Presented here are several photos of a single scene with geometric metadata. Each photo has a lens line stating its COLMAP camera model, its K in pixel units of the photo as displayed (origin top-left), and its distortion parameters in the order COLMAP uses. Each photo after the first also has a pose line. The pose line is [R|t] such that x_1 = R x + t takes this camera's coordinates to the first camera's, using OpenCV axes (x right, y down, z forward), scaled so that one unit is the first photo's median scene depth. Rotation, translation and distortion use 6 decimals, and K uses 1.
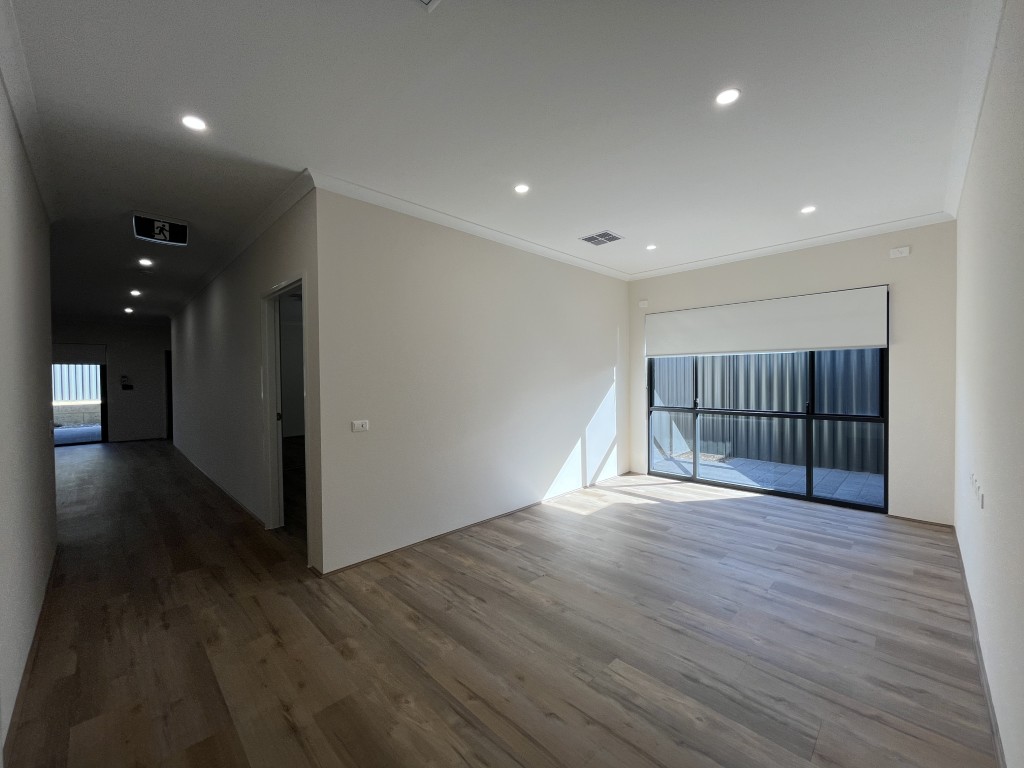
lens RADIAL K [[412.2, 0, 511.3], [0, 412.2, 383.8], [0, 0, 1]] dist [-0.007077, 0.000411]
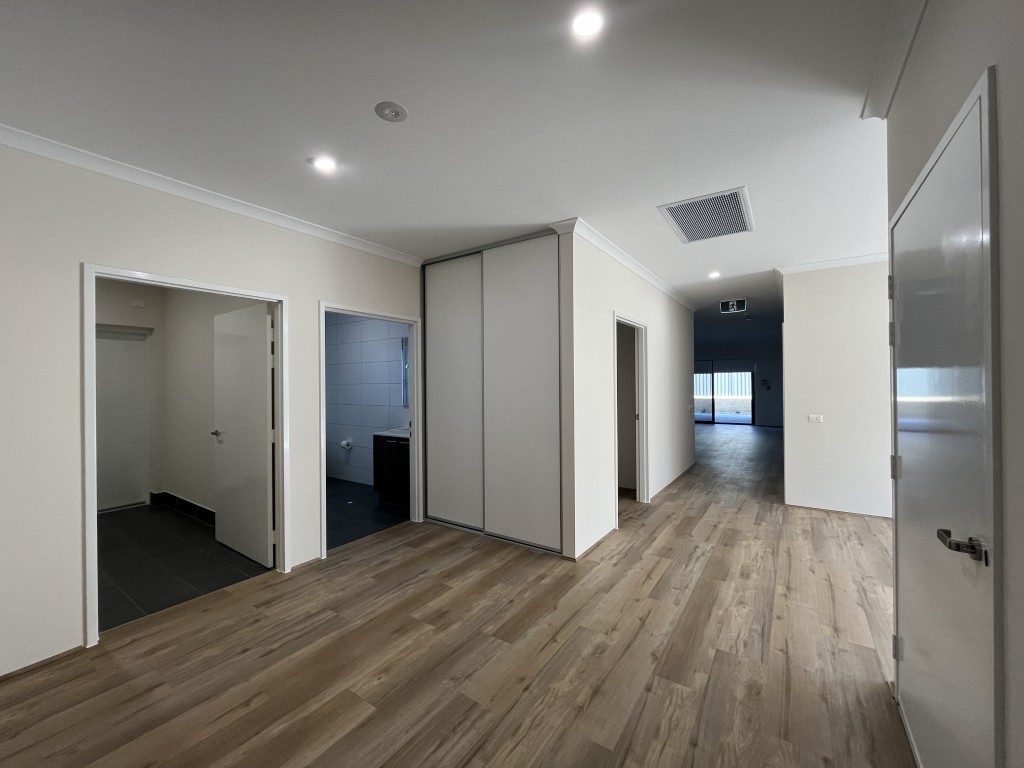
lens RADIAL K [[412.2, 0, 508.2], [0, 412.2, 384.5], [0, 0, 1]] dist [-0.007077, 0.000411]
pose [[0.180798, 0.006435, -0.983499, 1.101826], [-0.003483, 0.999977, 0.005903, -0.034602], [0.983514, 0.002358, 0.180816, -0.466084]]
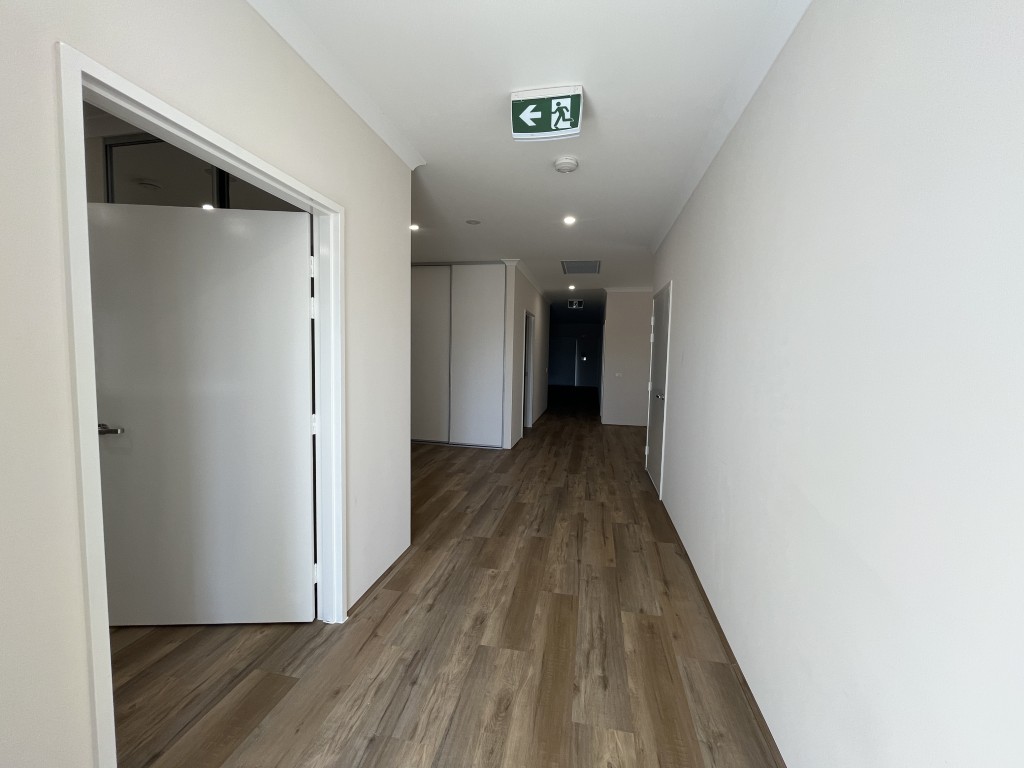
lens RADIAL K [[412.2, 0, 511.4], [0, 412.2, 382.9], [0, 0, 1]] dist [-0.007077, 0.000411]
pose [[0.561304, 0.080861, -0.823650, 1.799197], [-0.035857, 0.996657, 0.073410, -0.027747], [0.826832, -0.011671, 0.562327, -1.360245]]
